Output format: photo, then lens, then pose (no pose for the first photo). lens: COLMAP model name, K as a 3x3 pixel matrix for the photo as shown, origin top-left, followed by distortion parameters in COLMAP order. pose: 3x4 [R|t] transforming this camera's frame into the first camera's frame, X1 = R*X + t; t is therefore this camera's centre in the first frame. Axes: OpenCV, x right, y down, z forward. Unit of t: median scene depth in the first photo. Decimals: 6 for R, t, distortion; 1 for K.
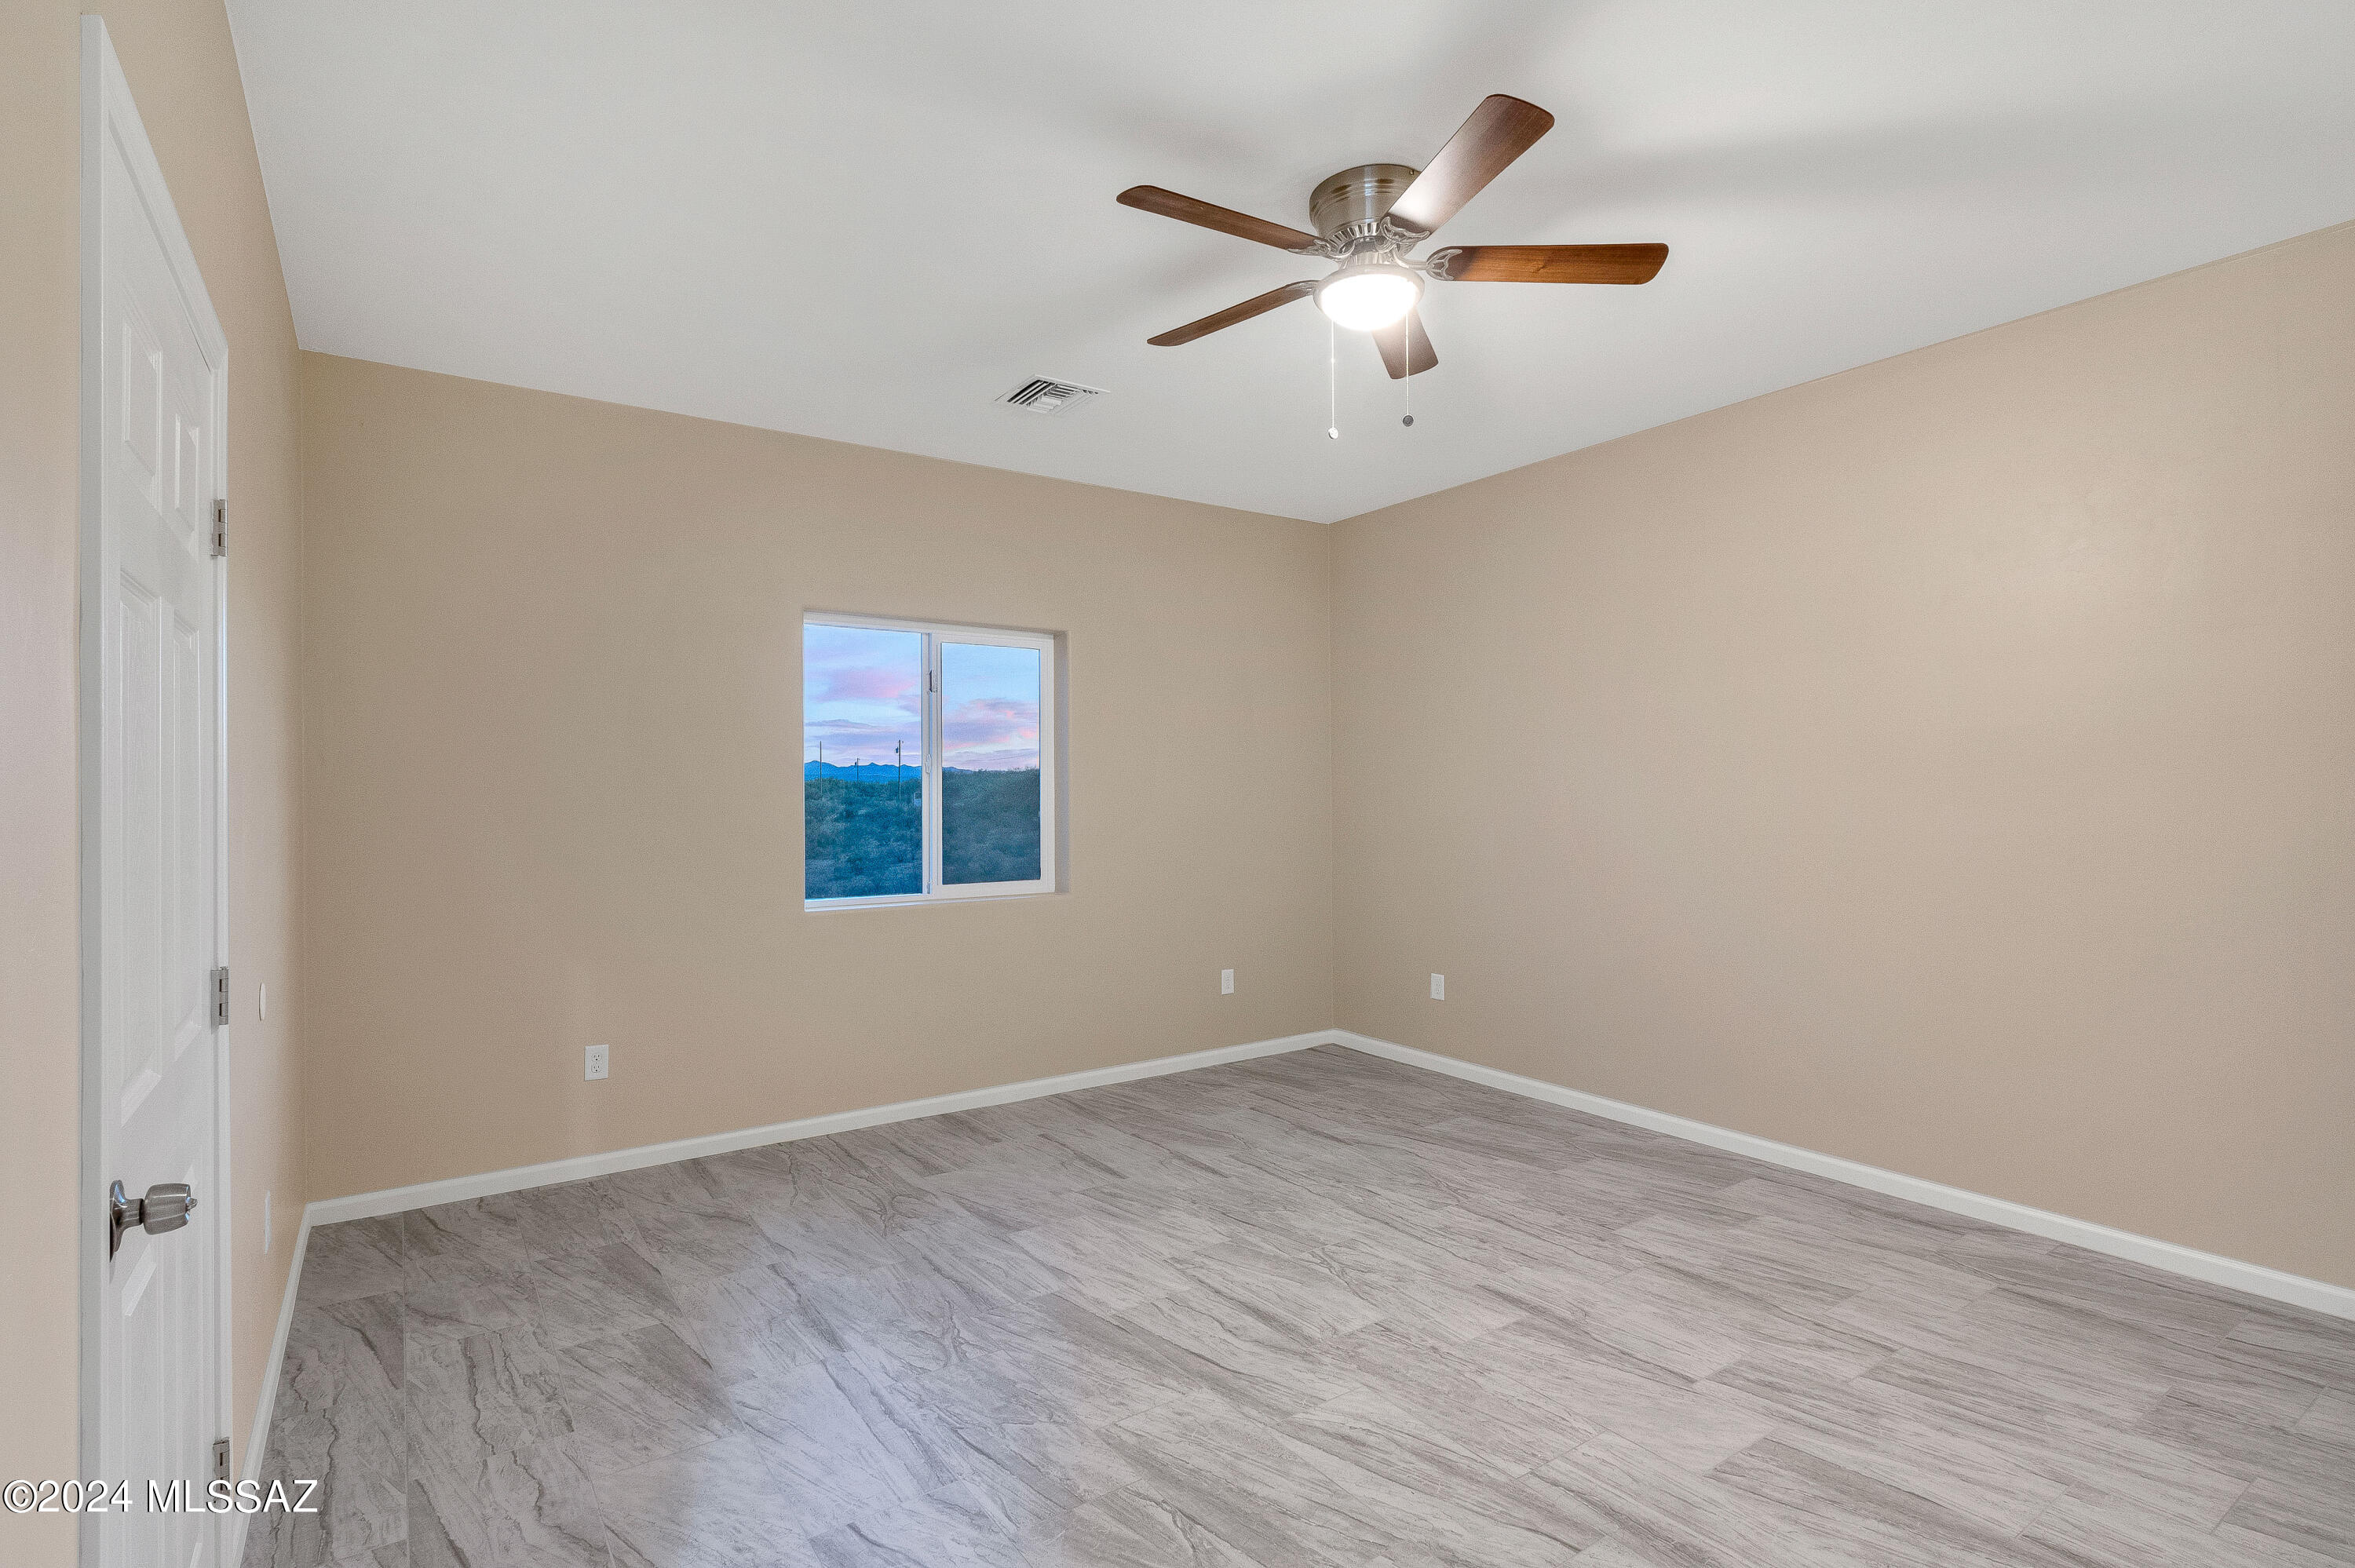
lens RADIAL K [[1088.8, 0, 1106.5], [0, 1088.8, 787.3], [0, 0, 1]] dist [0.000146, -0.000186]
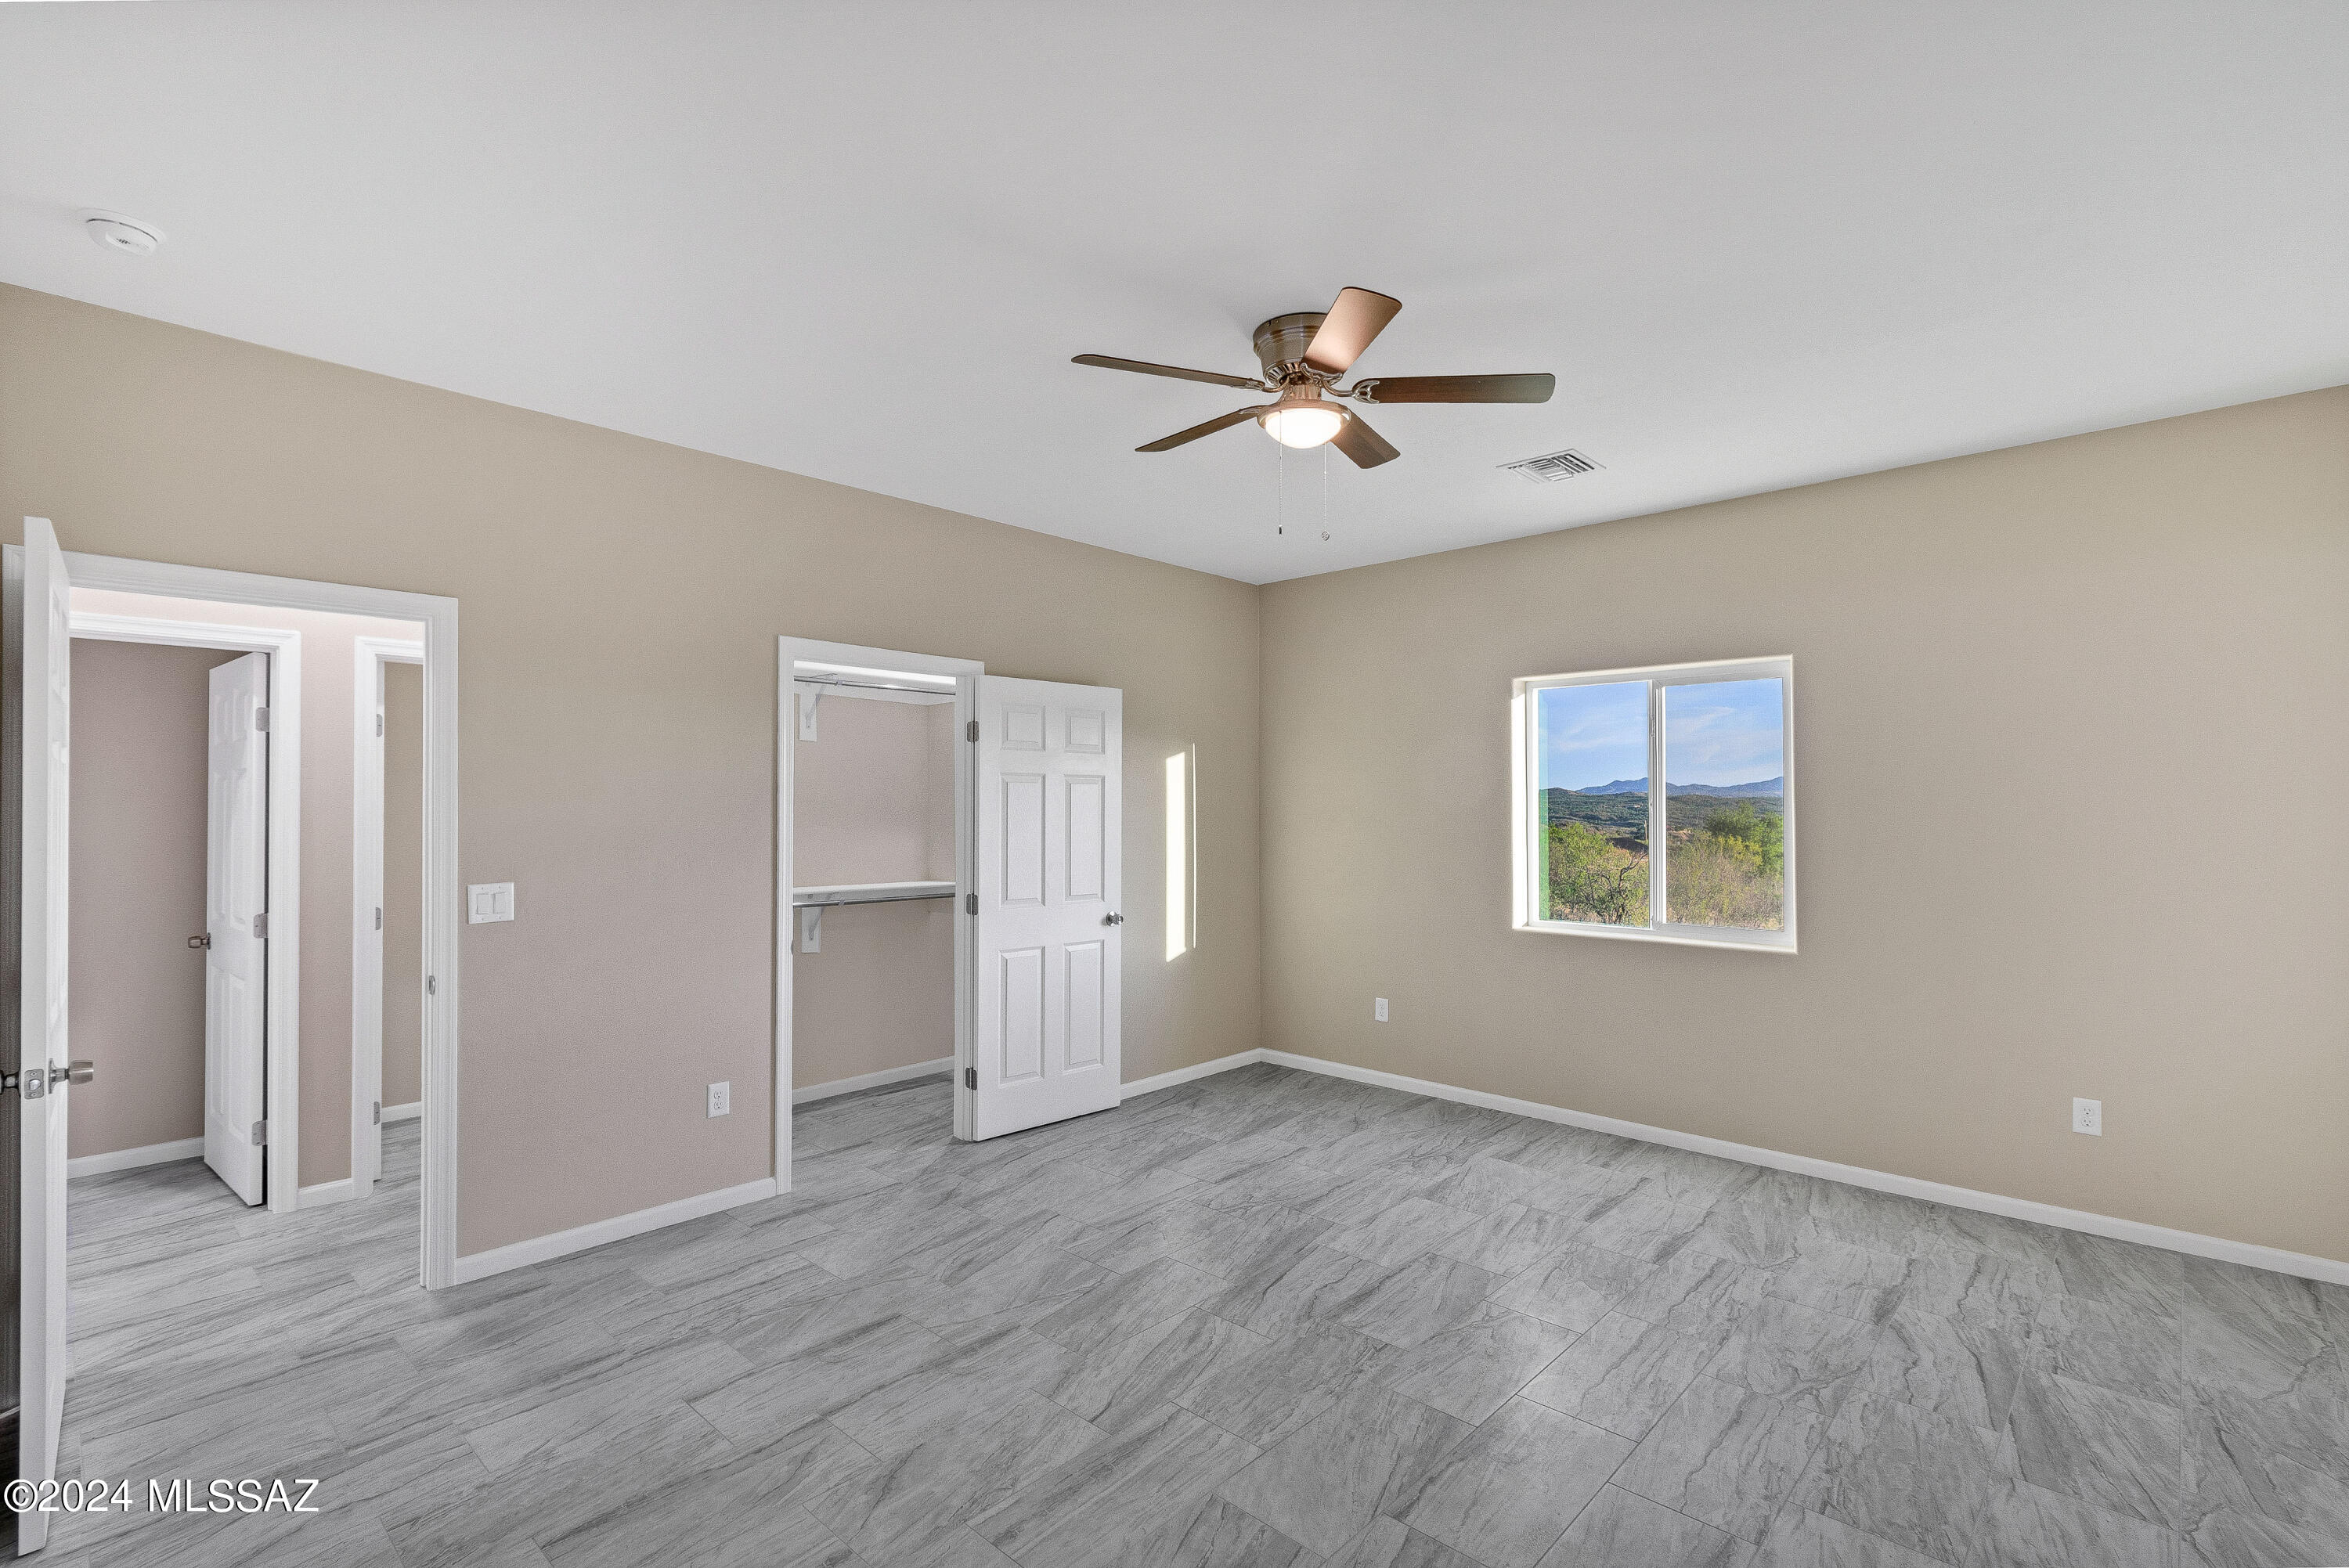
lens RADIAL K [[1058.7, 0, 1206.5], [0, 1058.7, 778.3], [0, 0, 1]] dist [0.000987, -0.000218]
pose [[0.262246, -0.020074, -0.964792, 1.232690], [0.000366, 0.999786, -0.020702, -0.043700], [0.965001, 0.005076, 0.262198, 0.559698]]
